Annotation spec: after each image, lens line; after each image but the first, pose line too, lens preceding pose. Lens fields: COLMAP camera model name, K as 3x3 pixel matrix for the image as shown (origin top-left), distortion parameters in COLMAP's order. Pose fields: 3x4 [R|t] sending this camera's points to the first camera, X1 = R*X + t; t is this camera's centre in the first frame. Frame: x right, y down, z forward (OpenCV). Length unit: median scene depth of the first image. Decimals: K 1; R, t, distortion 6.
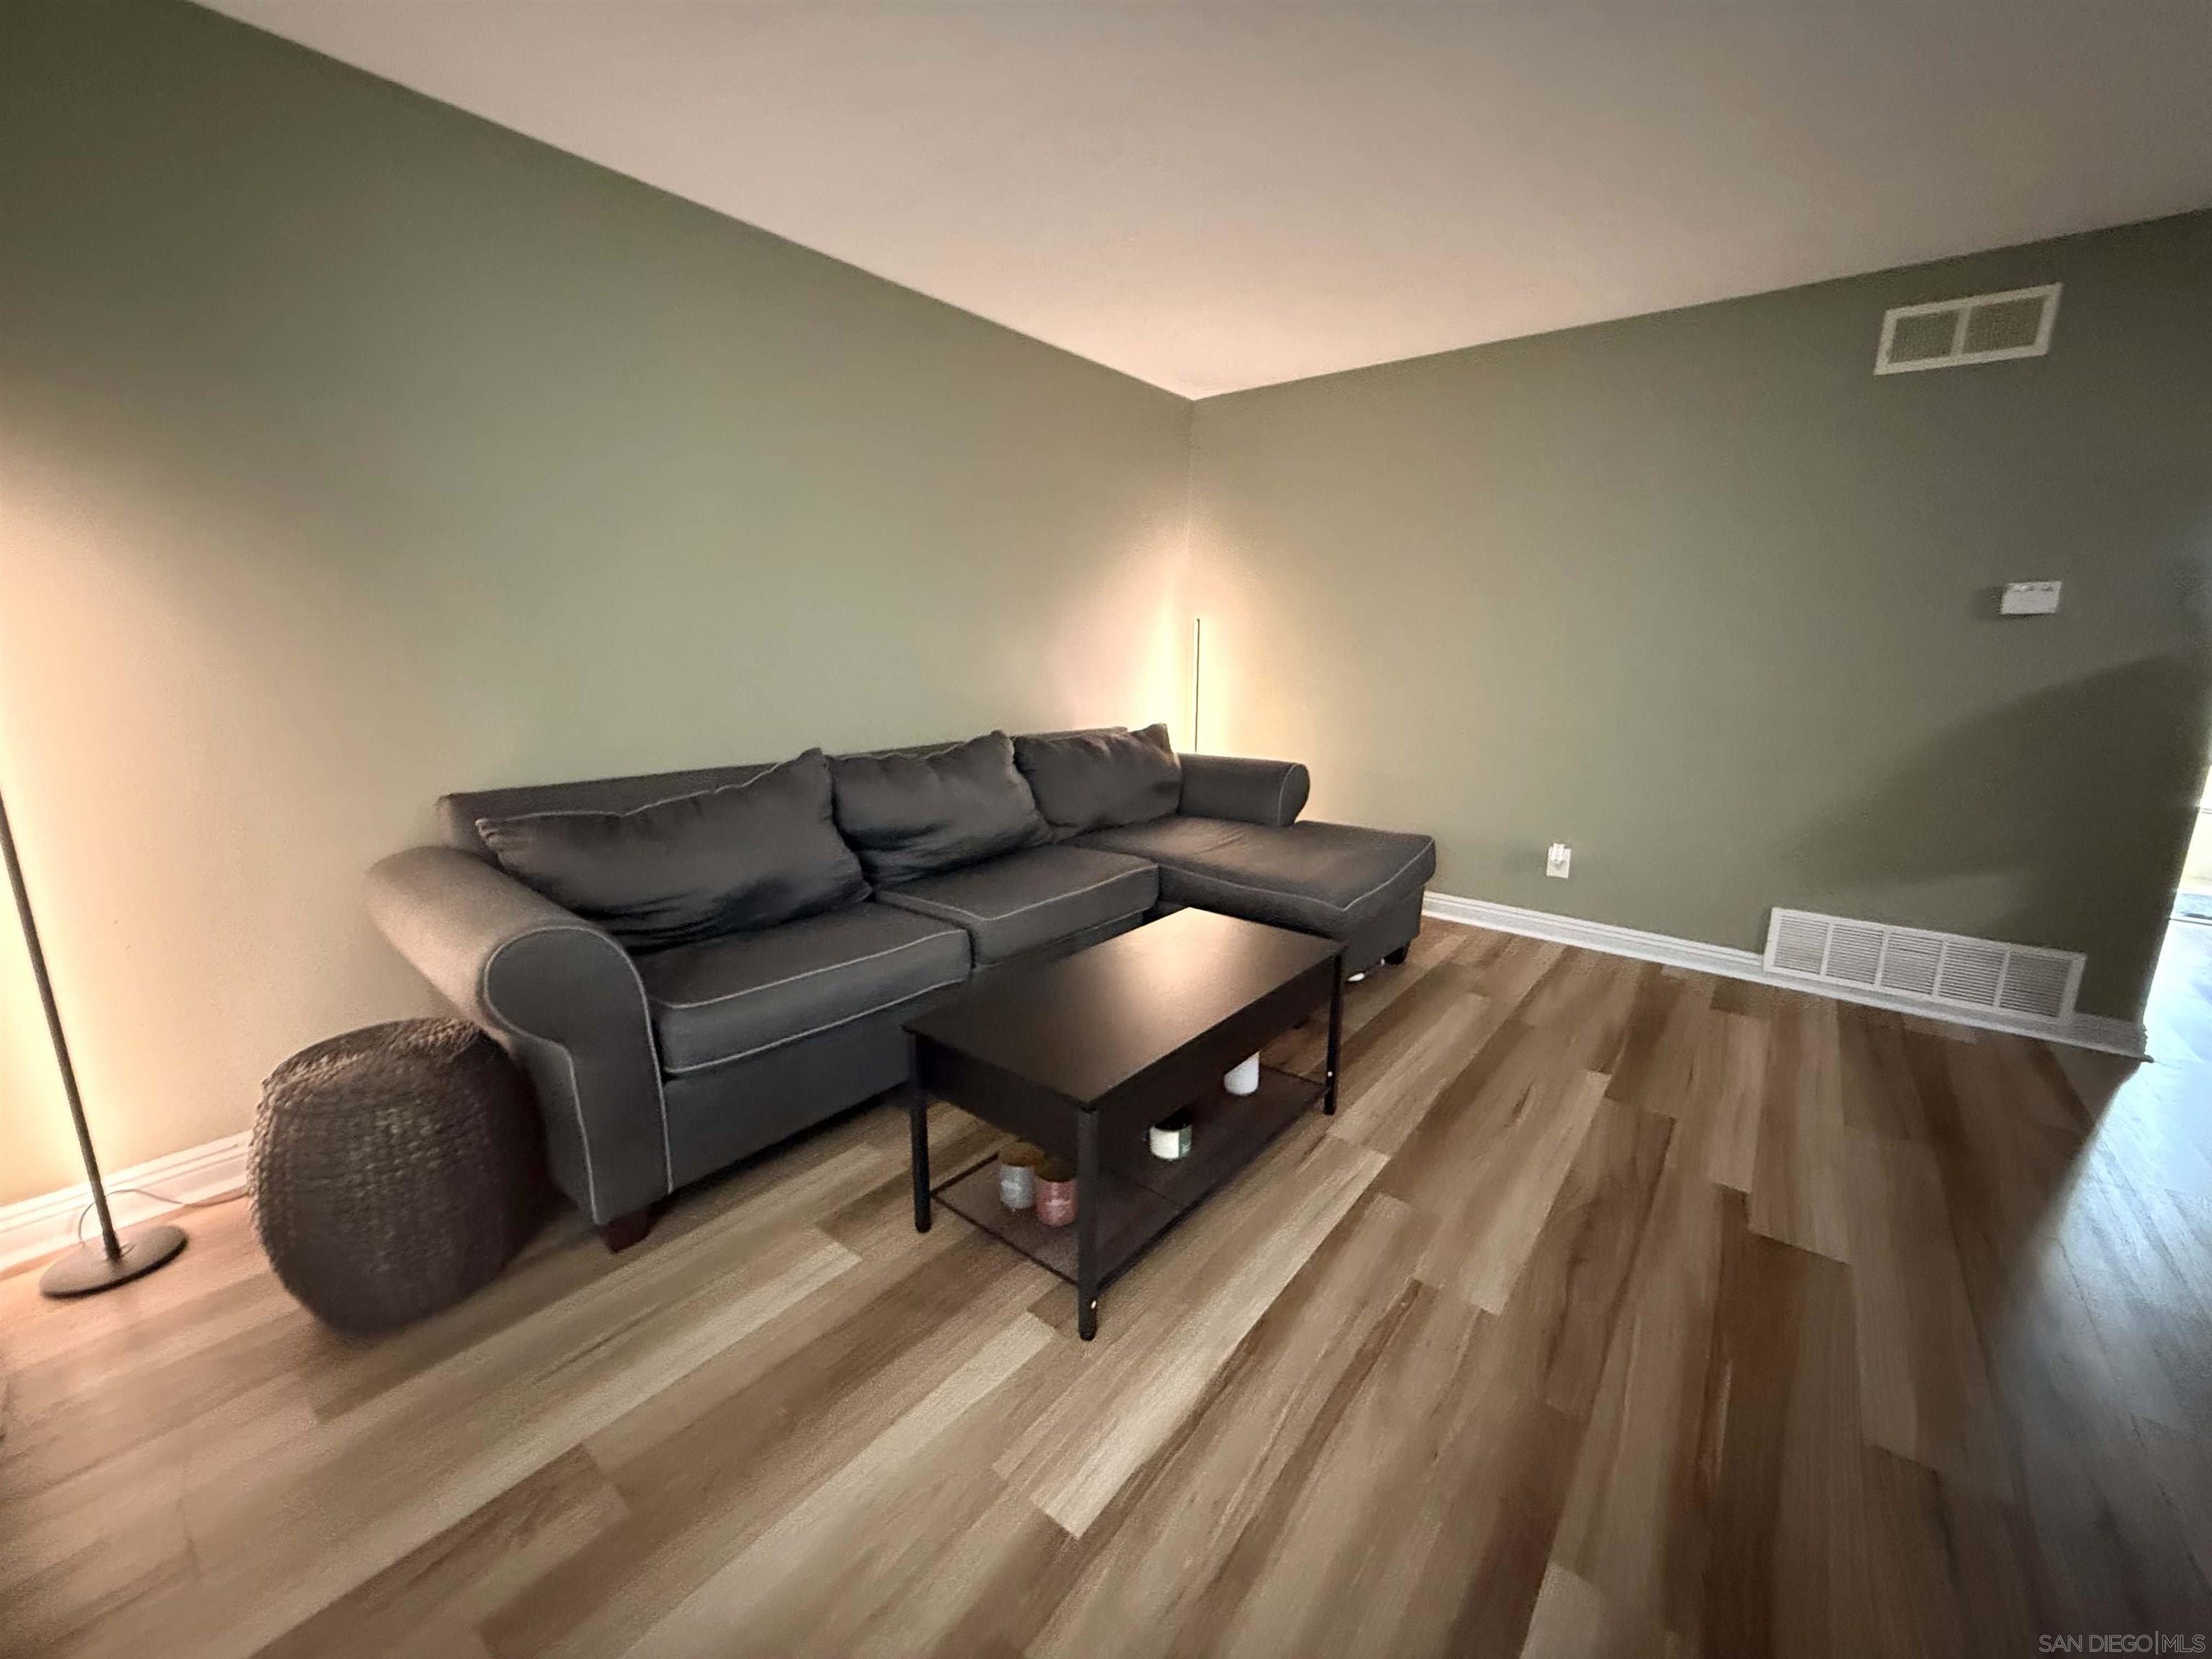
lens RADIAL K [[884.8, 0, 1100.9], [0, 884.8, 828.7], [0, 0, 1]] dist [-0.001812, -0.000235]
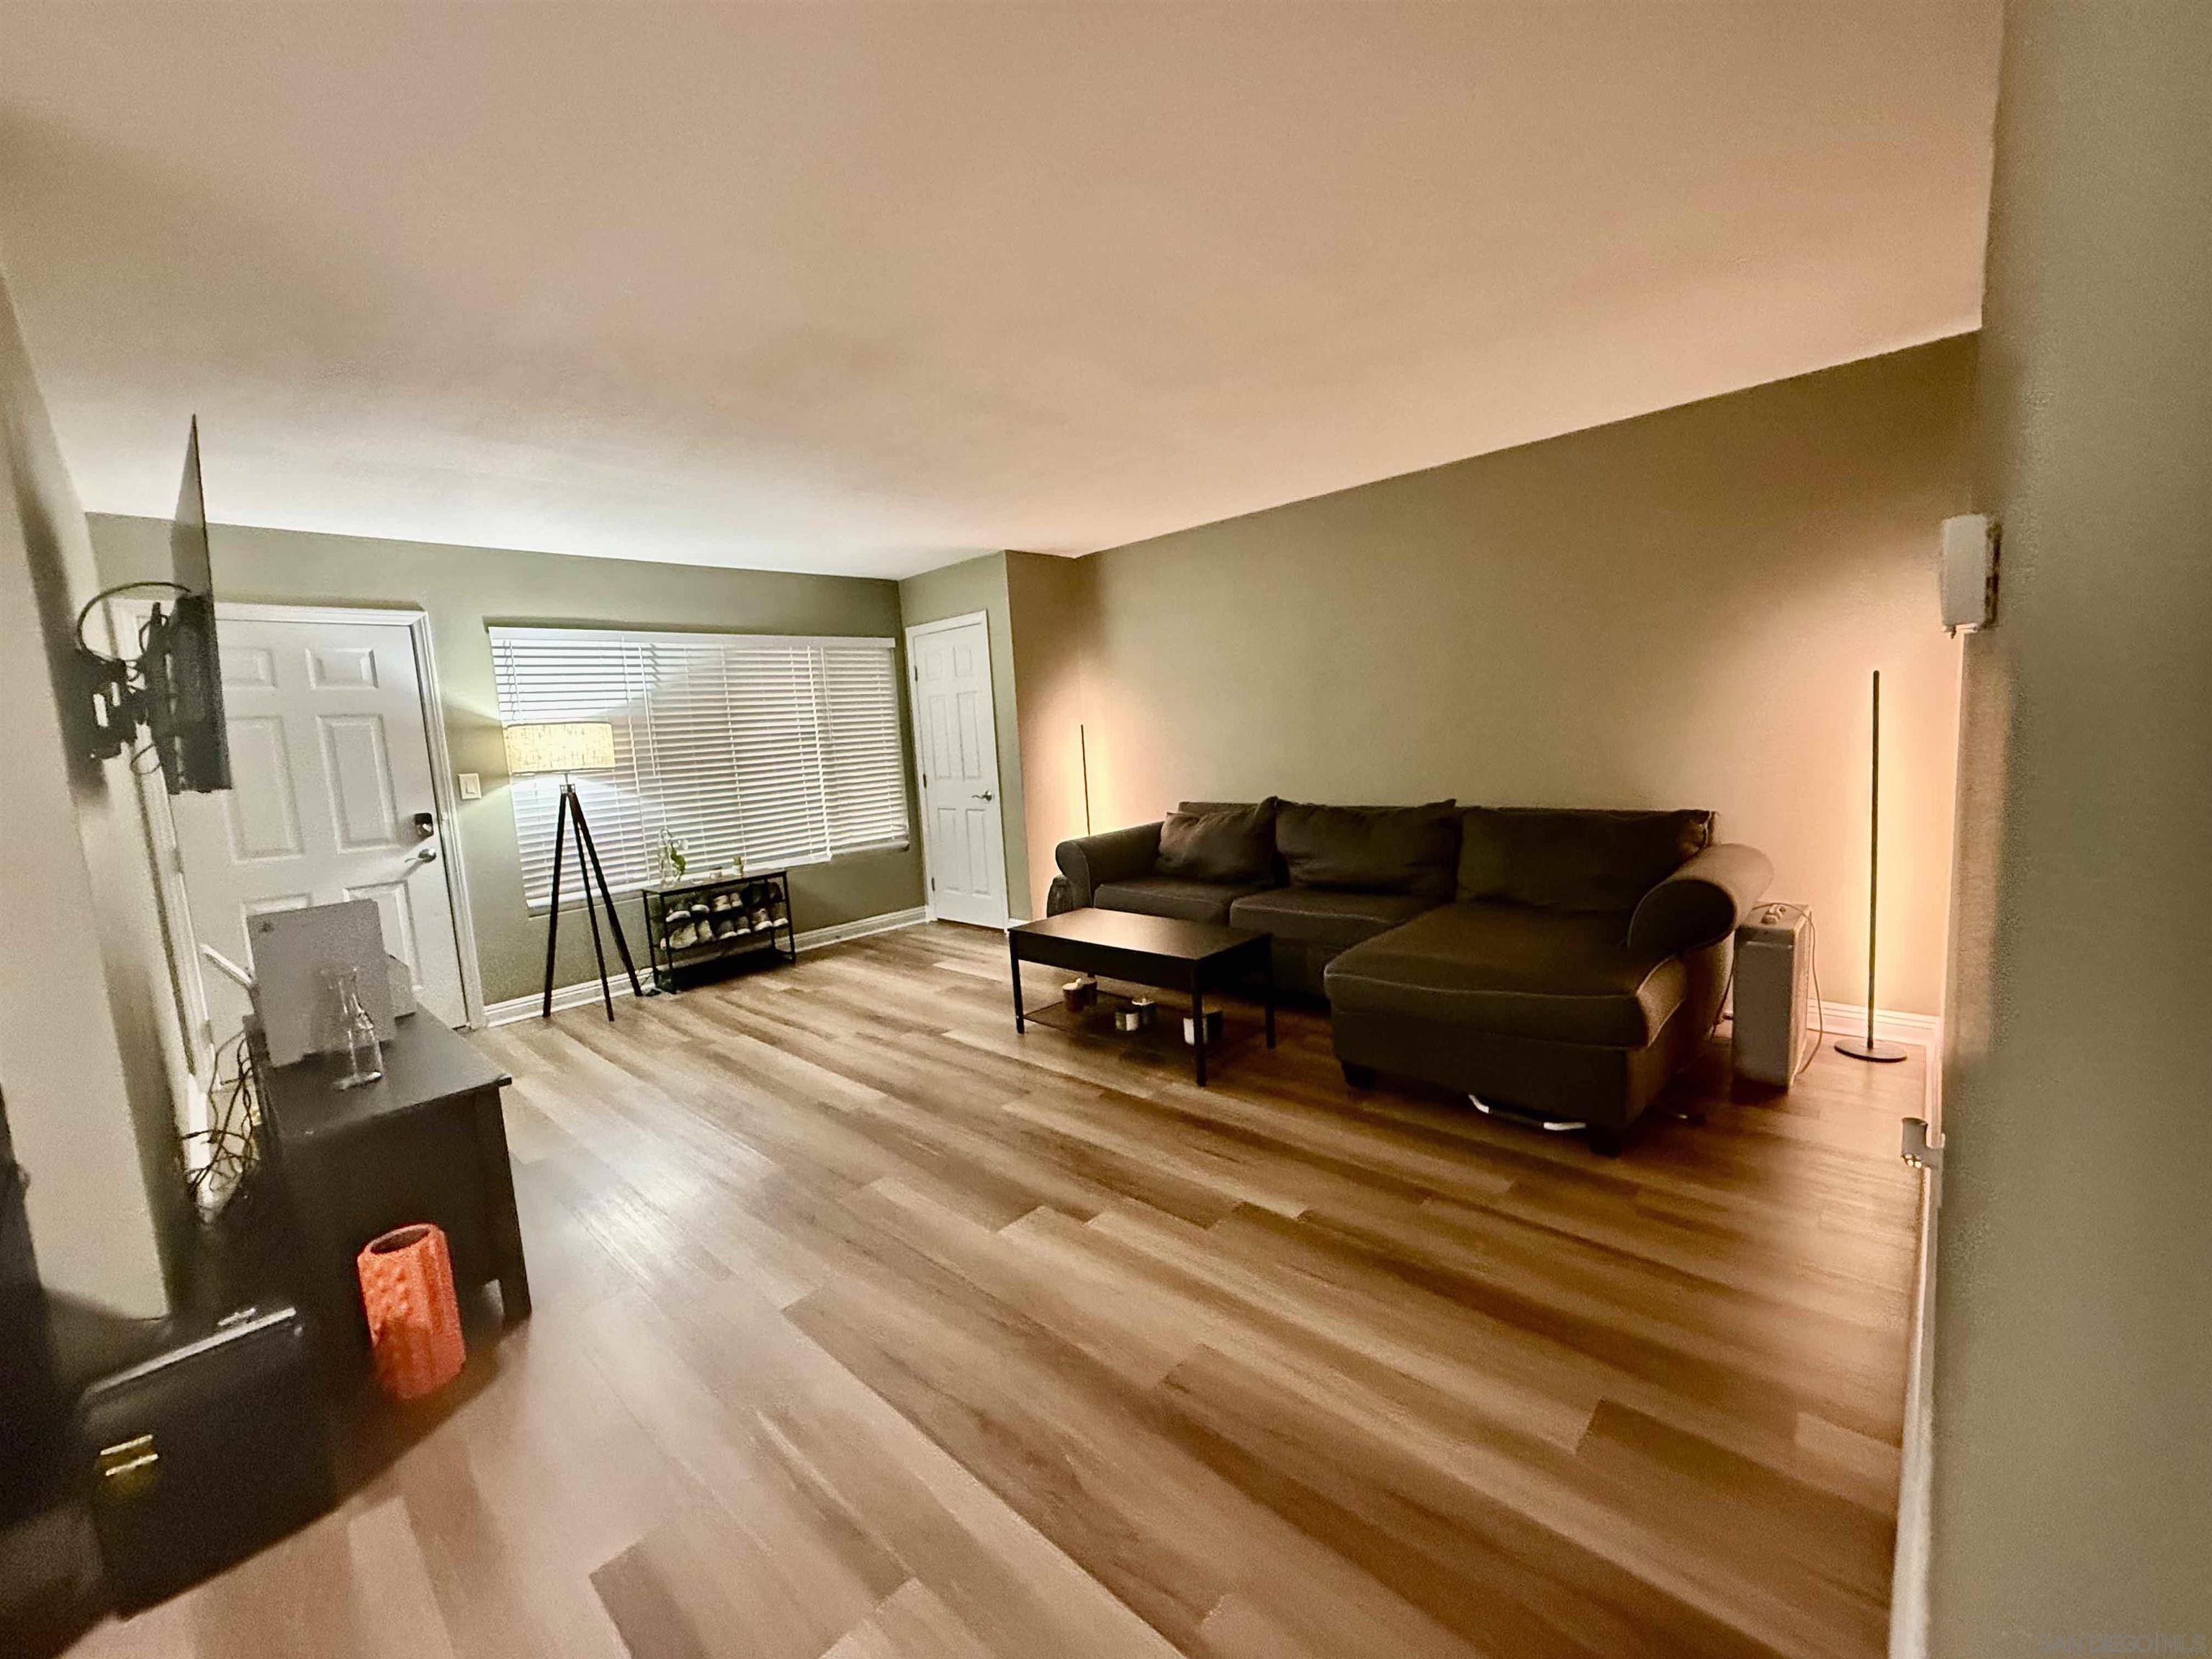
lens RADIAL K [[884.8, 0, 1106.7], [0, 884.8, 831.7], [0, 0, 1]] dist [-0.001812, -0.000235]
pose [[-0.075543, 0.117532, -0.990192, 1.369796], [-0.142129, 0.981621, 0.127357, -0.189866], [0.986961, 0.150356, -0.057450, 0.756615]]
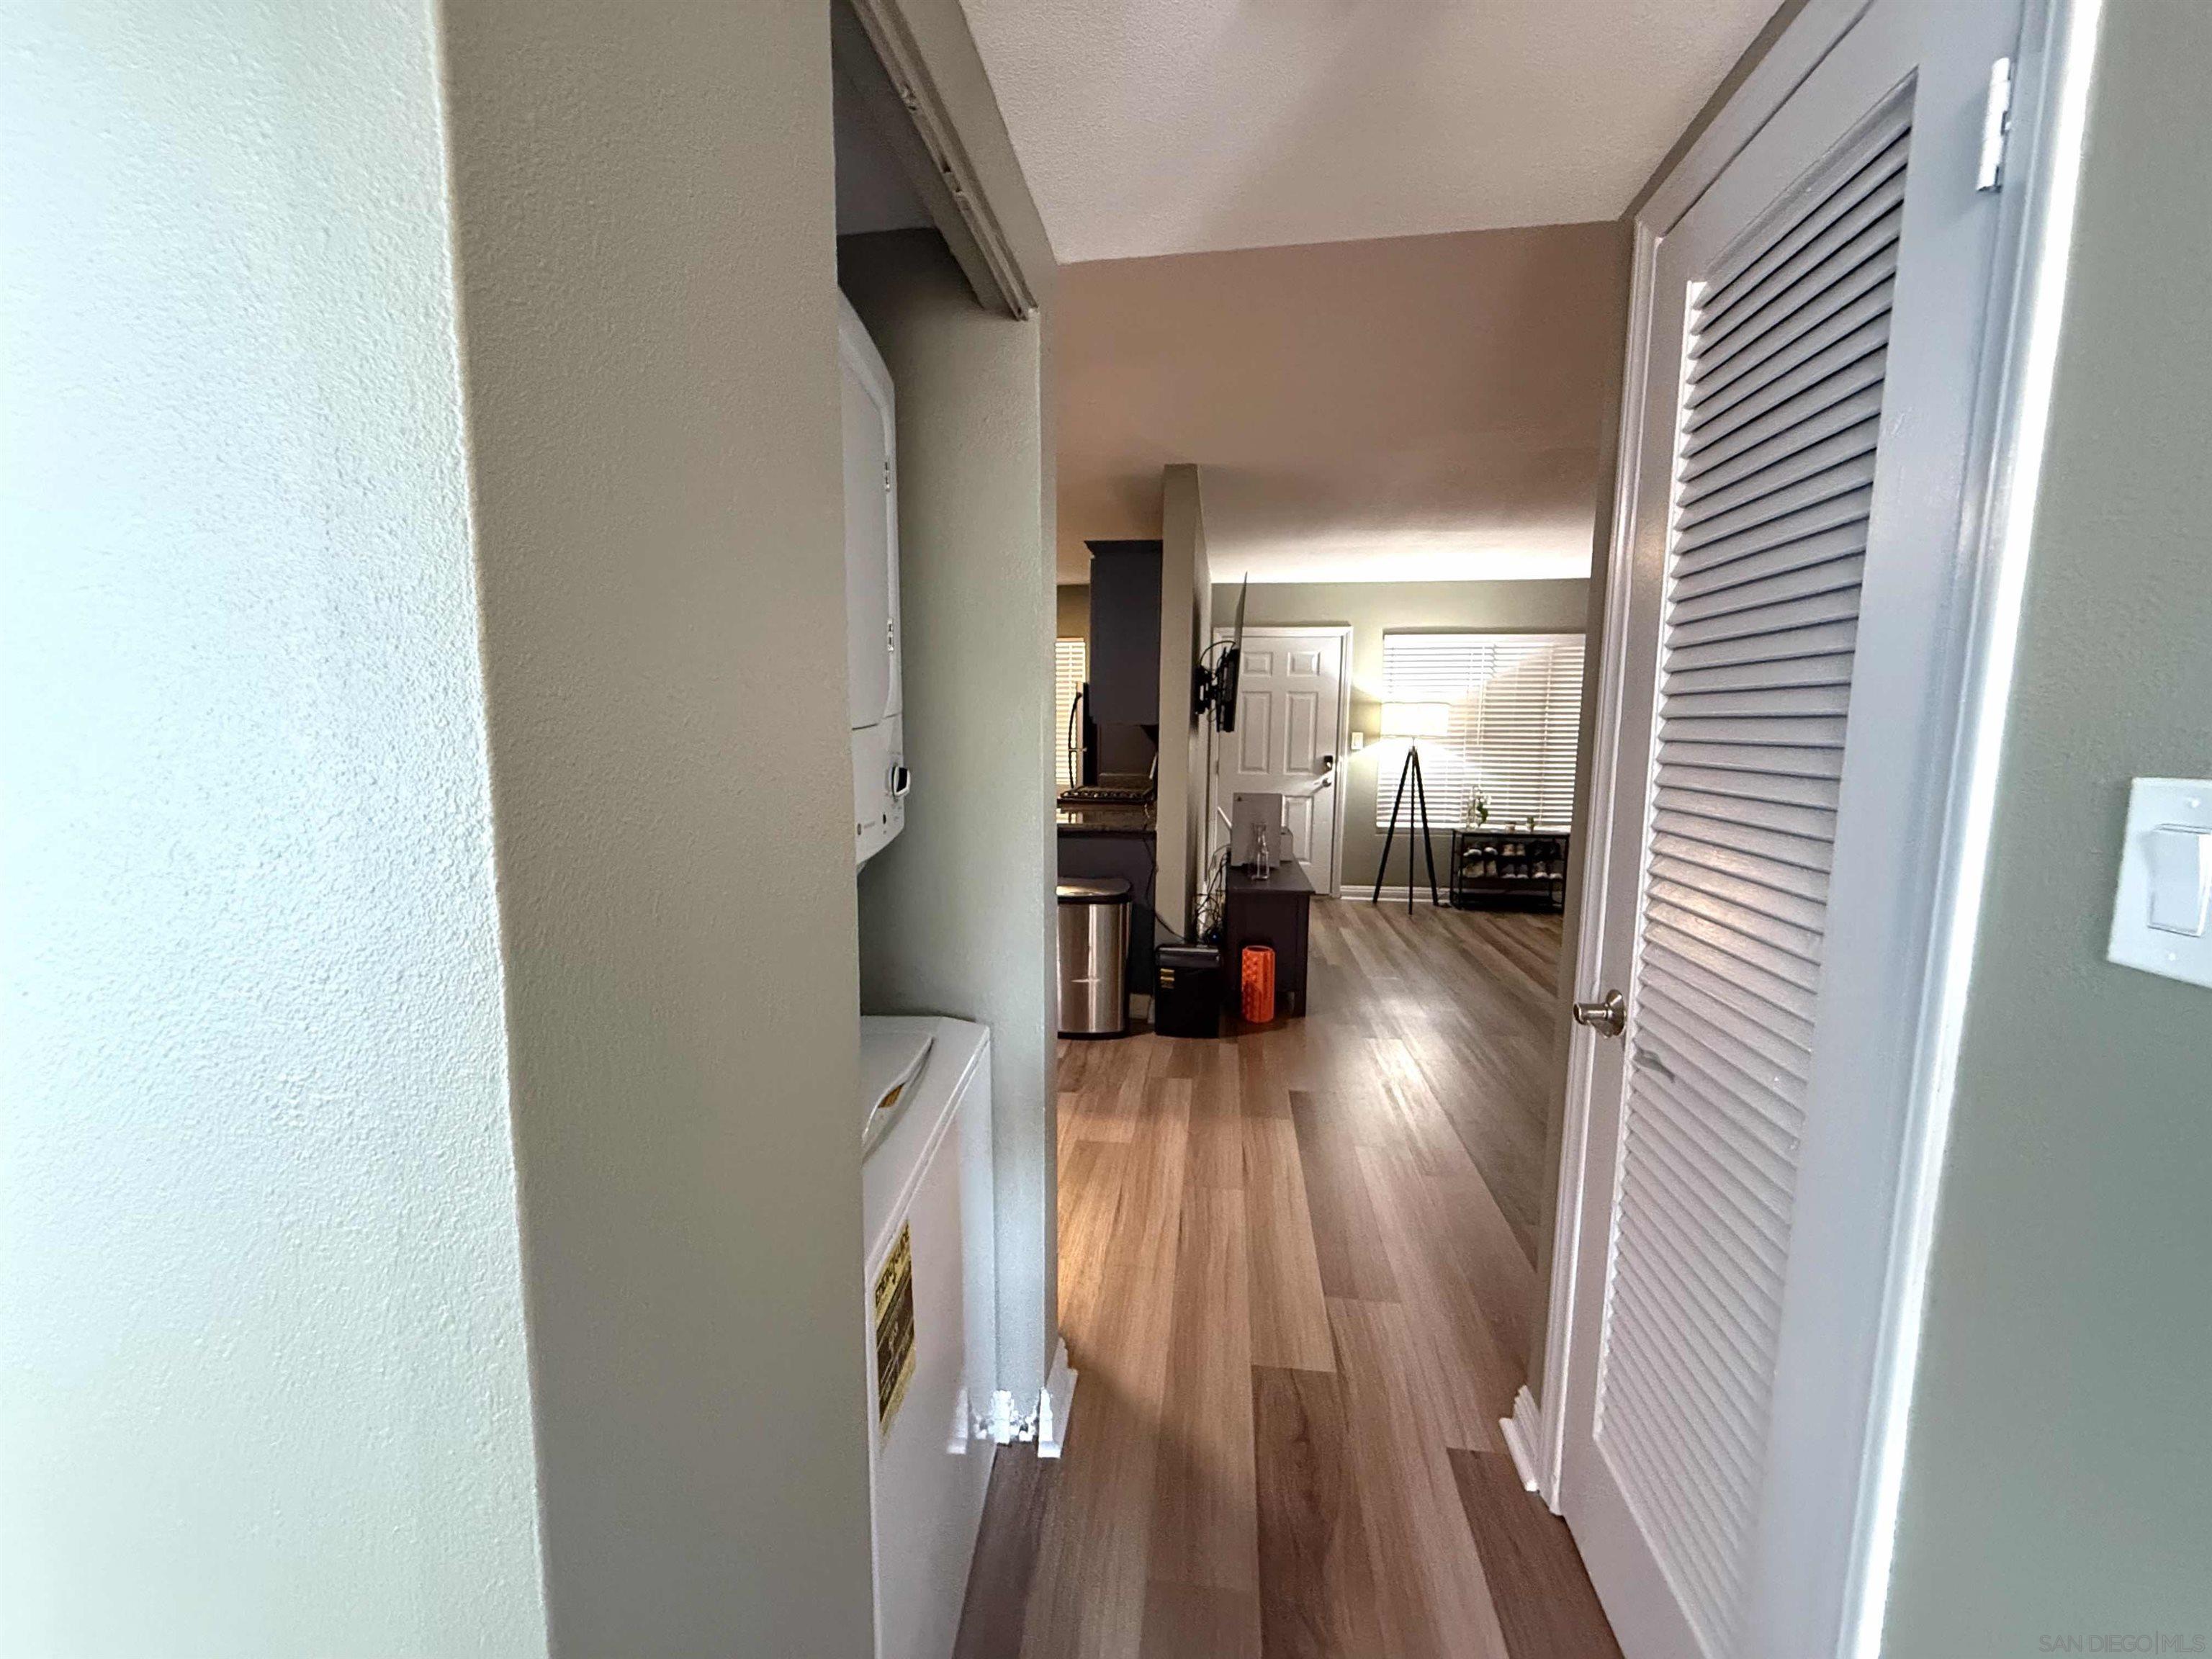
lens RADIAL K [[884.8, 0, 1102.9], [0, 884.8, 836.7], [0, 0, 1]] dist [-0.001812, -0.000235]
pose [[-0.856717, 0.053369, -0.513018, 1.674258], [-0.115786, 0.949348, 0.292118, -0.270827], [0.502622, 0.309663, -0.807143, 1.145253]]
